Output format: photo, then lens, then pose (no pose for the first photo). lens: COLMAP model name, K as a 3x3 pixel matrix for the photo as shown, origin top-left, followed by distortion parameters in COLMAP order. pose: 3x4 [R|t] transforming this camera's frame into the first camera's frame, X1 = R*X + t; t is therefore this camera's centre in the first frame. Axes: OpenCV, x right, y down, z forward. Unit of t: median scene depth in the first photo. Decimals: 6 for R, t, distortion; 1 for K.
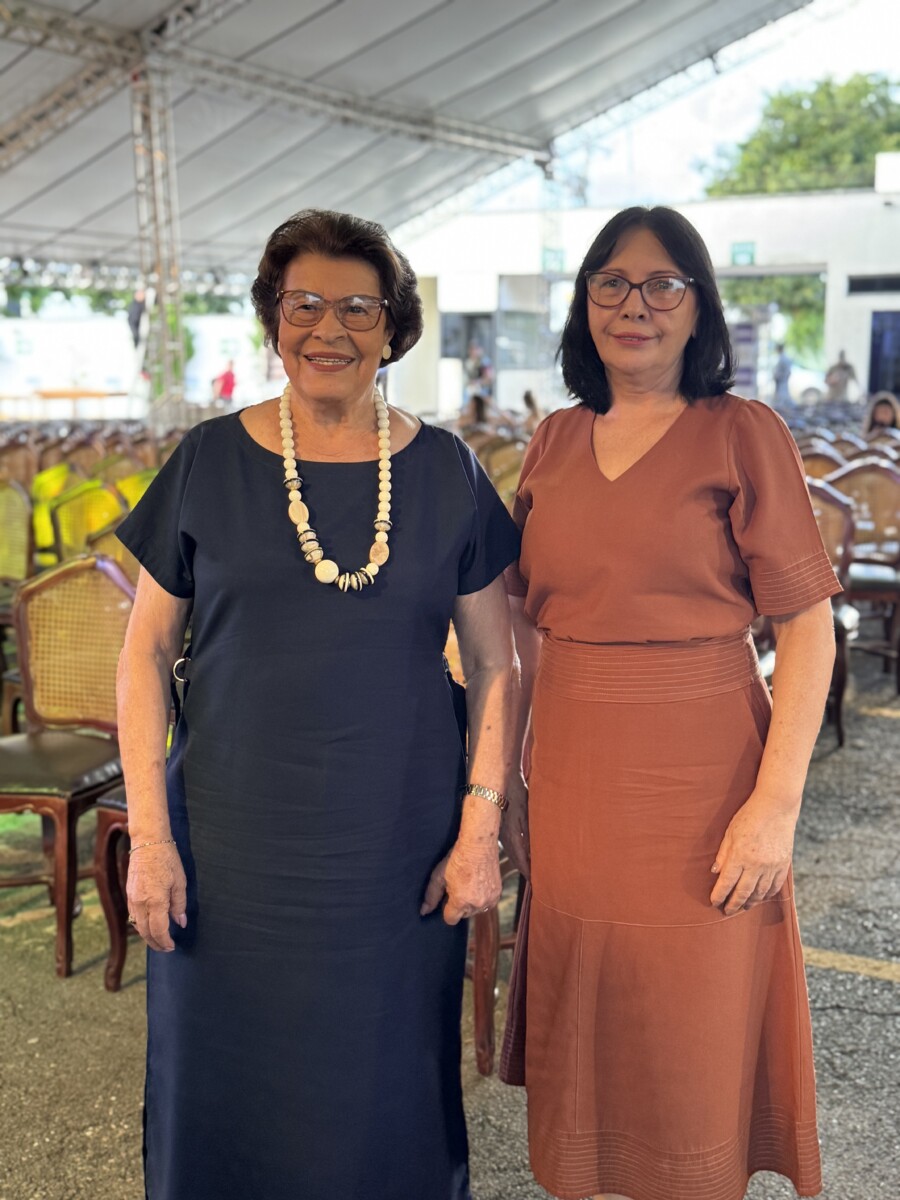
lens RADIAL K [[1467.9, 0, 455.5], [0, 1467.9, 598.1], [0, 0, 1]] dist [0.031085, 0.000000]
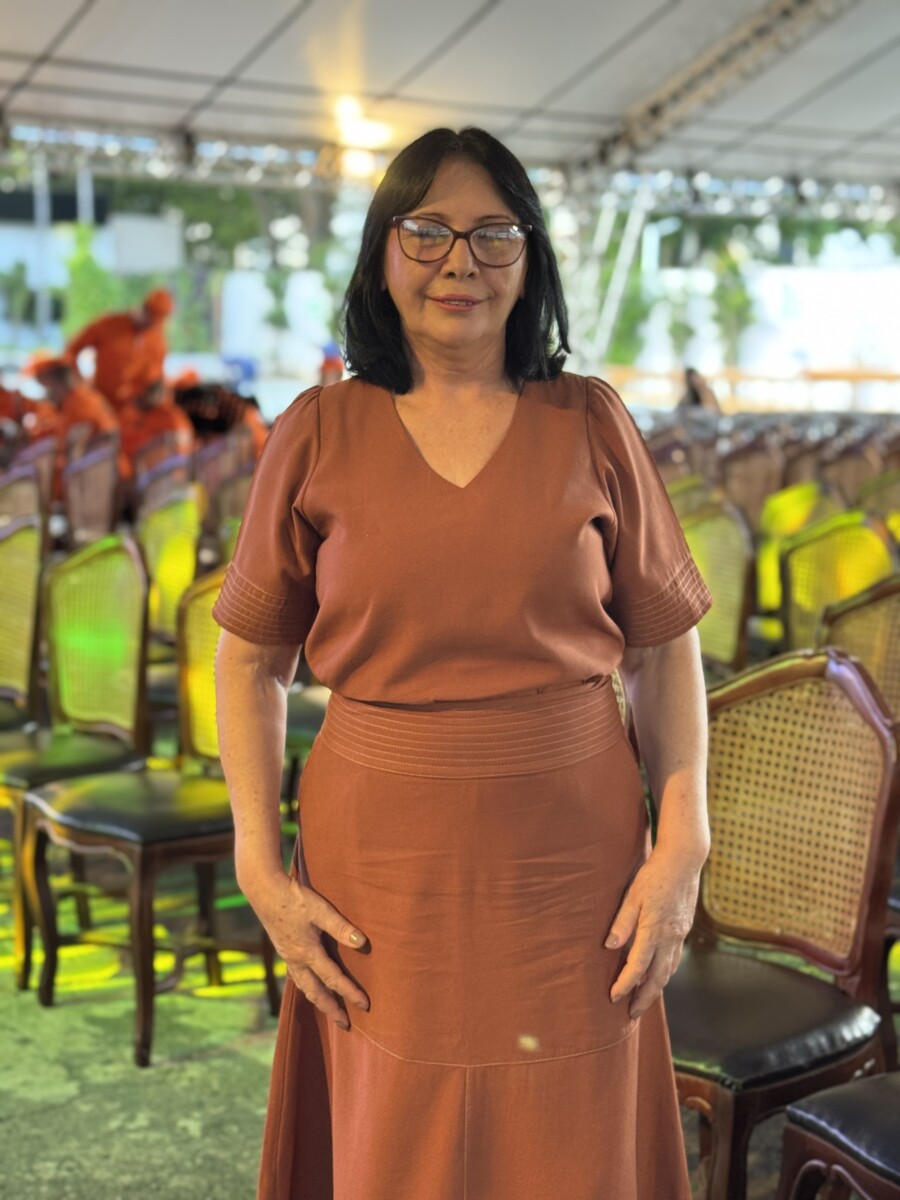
lens RADIAL K [[2084.6, 0, 453.6], [0, 2084.6, 606.8], [0, 0, 1]] dist [0.175311, 0.000000]
pose [[0.903728, 0.078836, -0.420786, -0.030723], [-0.091038, 0.995807, -0.008955, -0.025255], [0.418315, 0.046400, 0.907116, 0.182130]]
